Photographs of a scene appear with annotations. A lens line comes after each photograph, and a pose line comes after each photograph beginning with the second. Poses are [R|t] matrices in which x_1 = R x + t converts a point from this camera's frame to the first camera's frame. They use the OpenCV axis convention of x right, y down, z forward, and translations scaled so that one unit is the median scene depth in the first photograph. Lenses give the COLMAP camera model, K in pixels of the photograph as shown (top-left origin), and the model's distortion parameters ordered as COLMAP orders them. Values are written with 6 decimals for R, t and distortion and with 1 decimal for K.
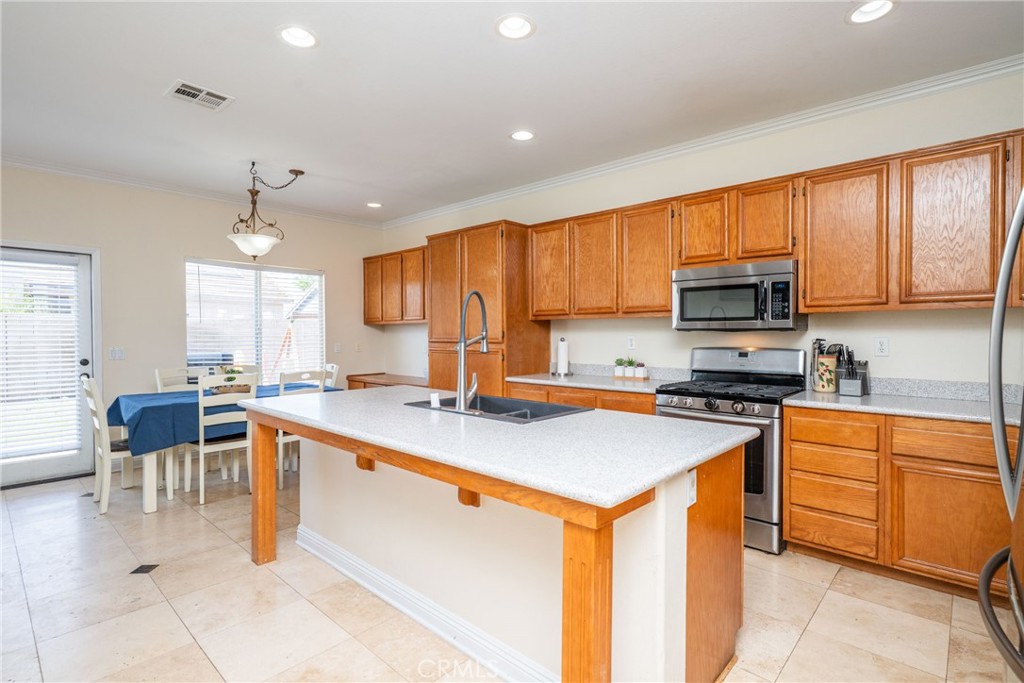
lens RADIAL K [[493.5, 0, 510.5], [0, 493.5, 345.0], [0, 0, 1]] dist [-0.006679, 0.005195]
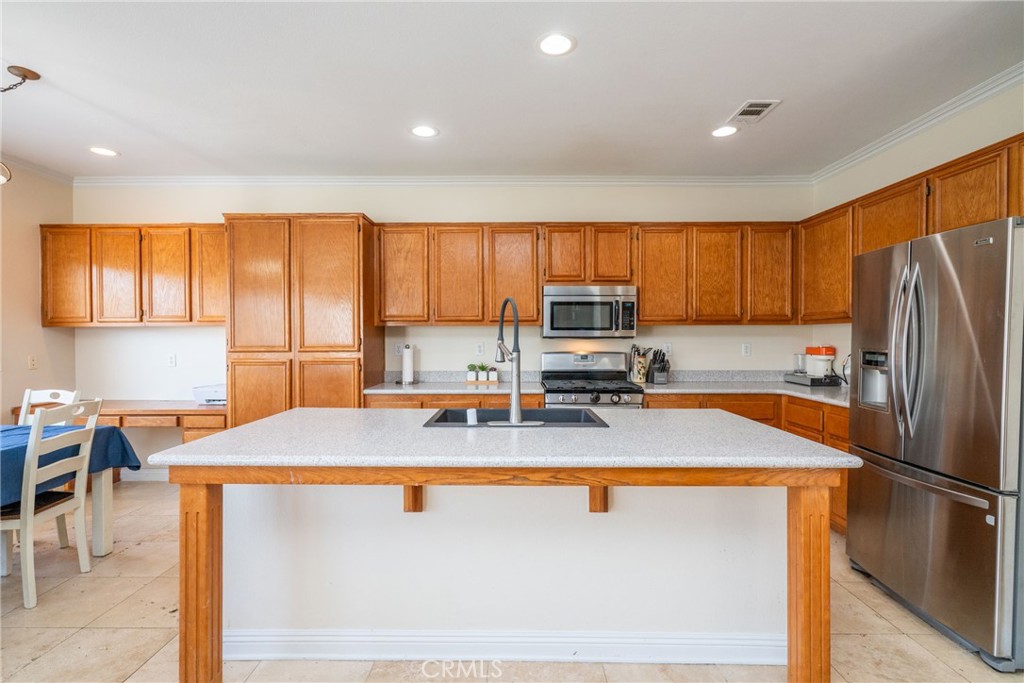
lens RADIAL K [[493.5, 0, 510.2], [0, 493.5, 340.6], [0, 0, 1]] dist [-0.006679, 0.005195]
pose [[0.740934, -0.005269, 0.671557, -0.426447], [0.014839, 0.999854, -0.008527, -0.012511], [-0.671414, 0.016283, 0.740904, 0.168057]]
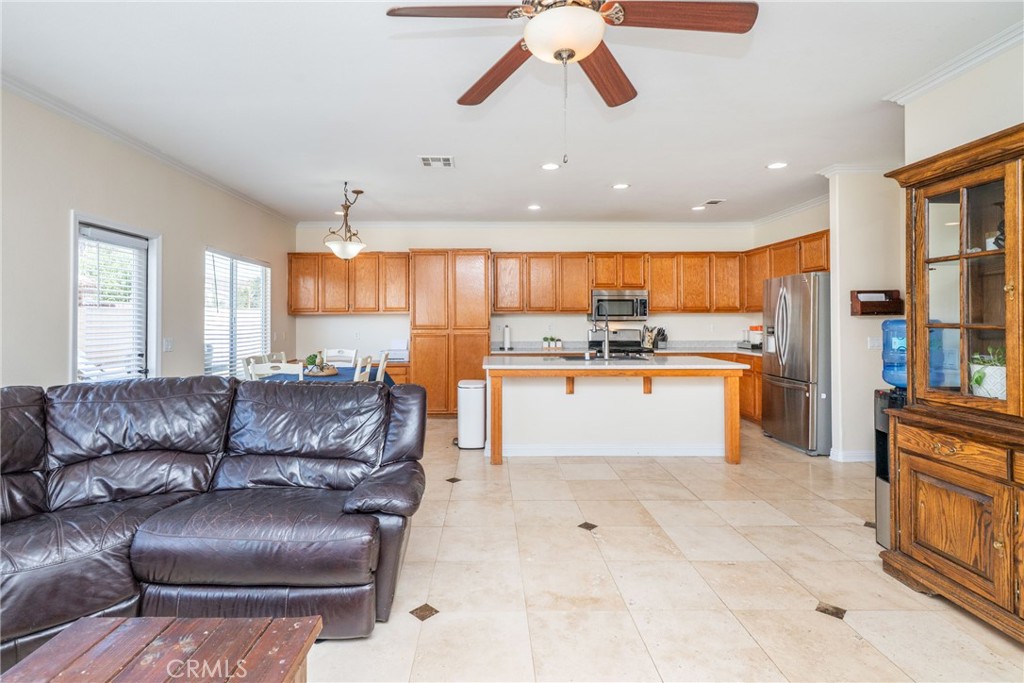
lens RADIAL K [[493.5, 0, 497.0], [0, 493.5, 311.6], [0, 0, 1]] dist [-0.006679, 0.005195]
pose [[0.727884, 0.011436, 0.685605, -1.080015], [0.015880, 0.999312, -0.033528, -0.006006], [-0.685516, 0.035292, 0.727201, -0.127951]]
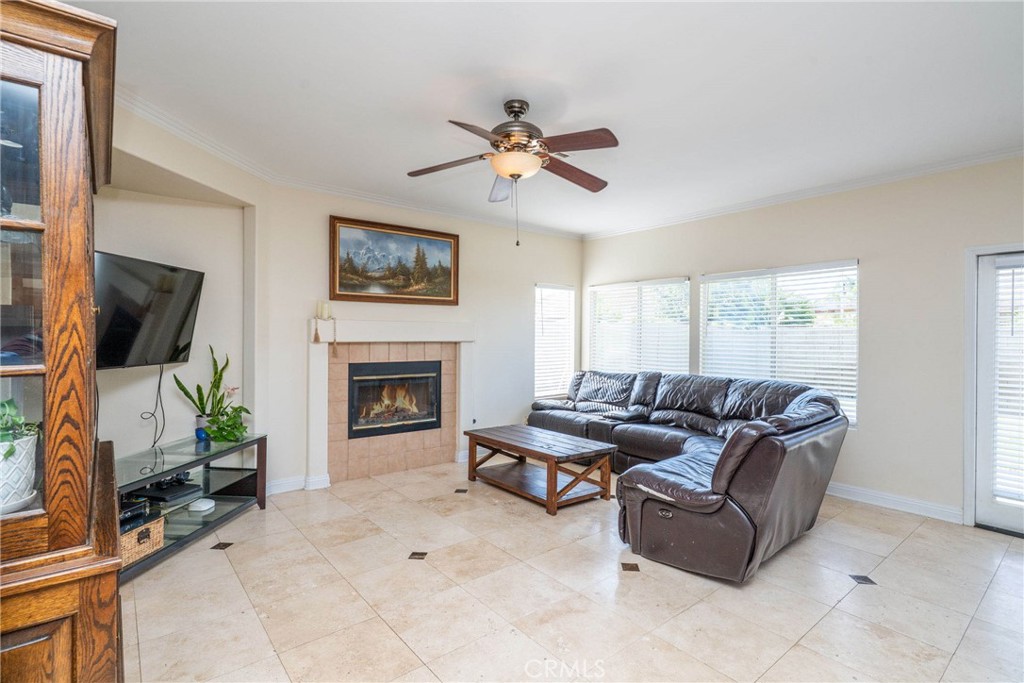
lens RADIAL K [[493.5, 0, 516.5], [0, 493.5, 333.0], [0, 0, 1]] dist [-0.006679, 0.005195]
pose [[-0.147824, -0.006945, -0.988989, -0.052549], [-0.029228, 0.999569, -0.002650, -0.029474], [0.988582, 0.028514, -0.147963, 0.252991]]
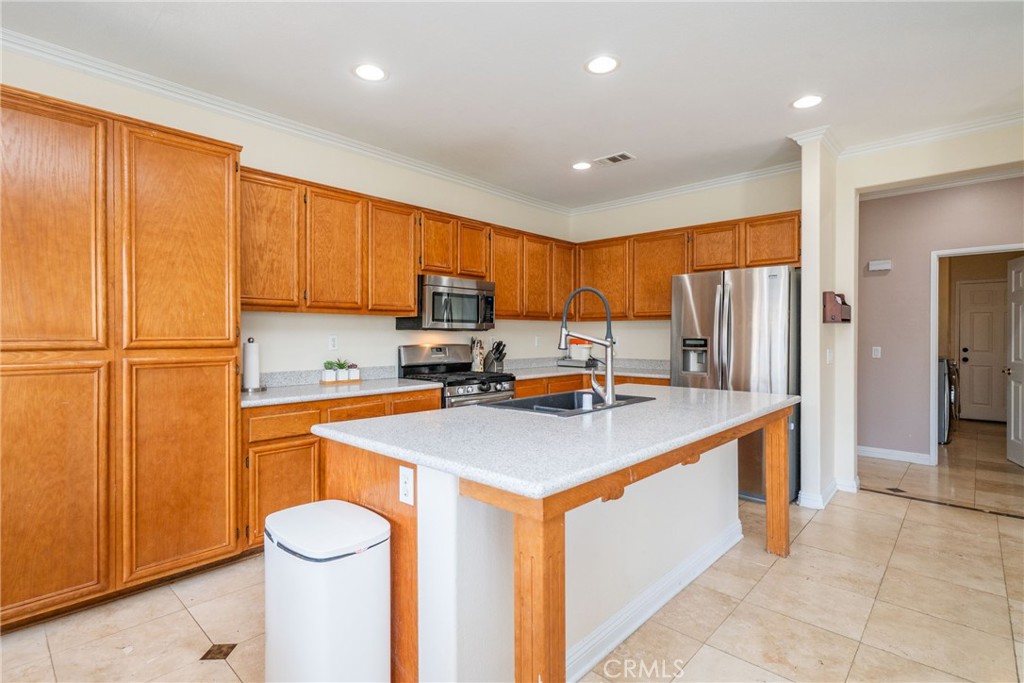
lens RADIAL K [[493.5, 0, 508.2], [0, 493.5, 338.1], [0, 0, 1]] dist [-0.006679, 0.005195]
pose [[0.012591, -0.004965, 0.999908, -0.644985], [0.021511, 0.999758, 0.004694, -0.010128], [-0.999689, 0.021450, 0.012695, 0.681313]]
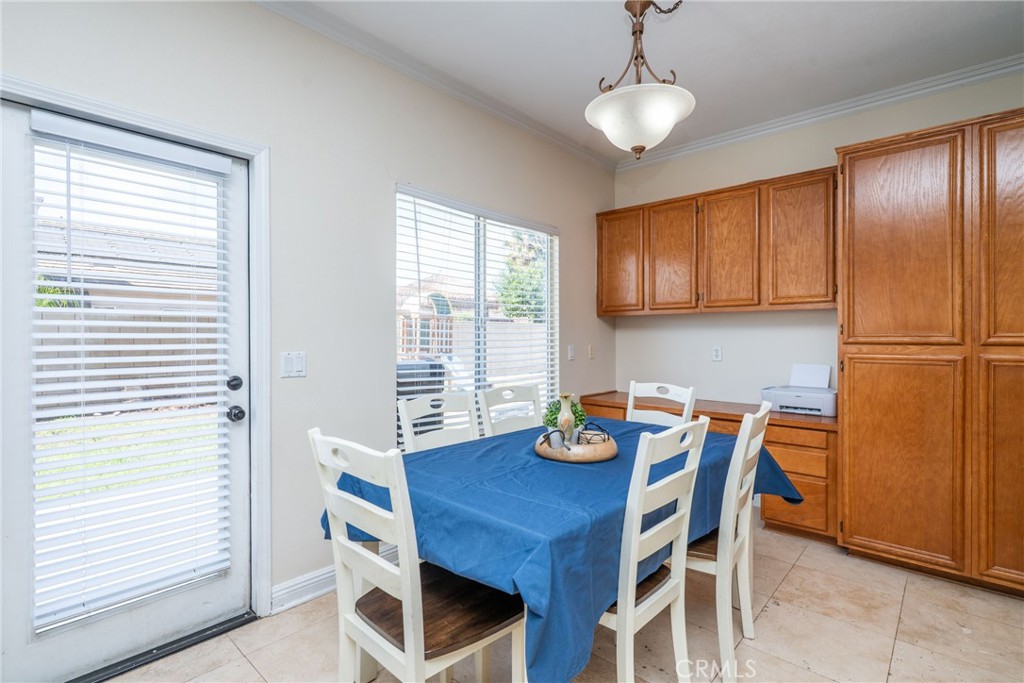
lens RADIAL K [[493.5, 0, 504.7], [0, 493.5, 341.2], [0, 0, 1]] dist [-0.006679, 0.005195]
pose [[0.999995, 0.000178, -0.003073, -0.642397], [-0.000207, 0.999954, -0.009619, -0.003378], [0.003071, 0.009619, 0.999949, 0.554370]]
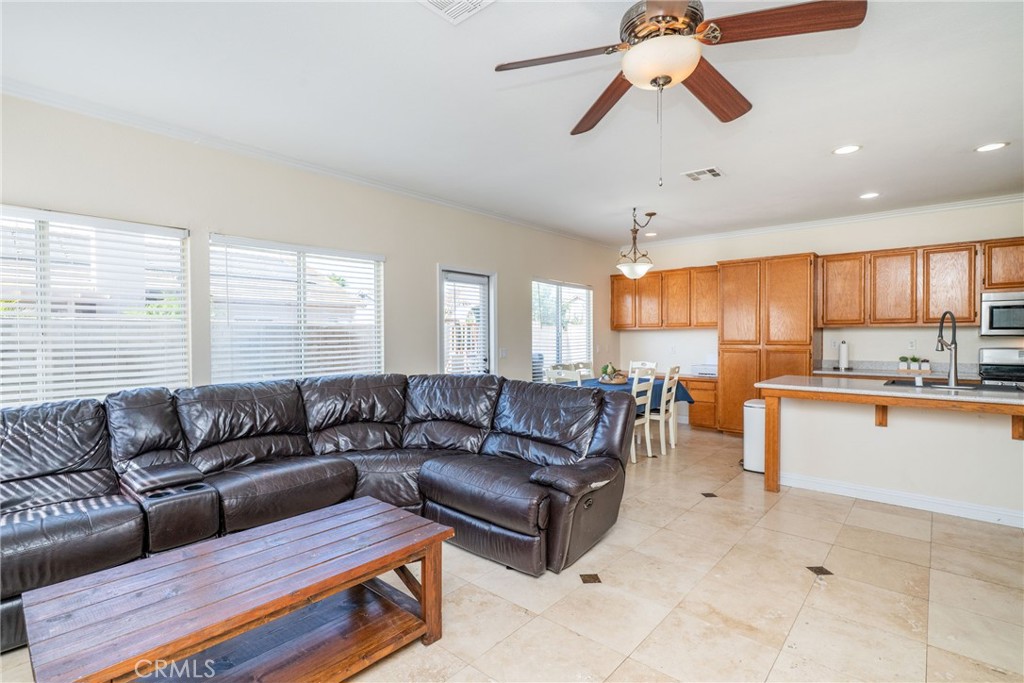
lens RADIAL K [[493.5, 0, 510.8], [0, 493.5, 343.2], [0, 0, 1]] dist [-0.006679, 0.005195]
pose [[0.999616, -0.001348, 0.027680, -0.890121], [0.001533, 0.999977, -0.006632, -0.001505], [-0.027670, 0.006672, 0.999595, -0.310548]]
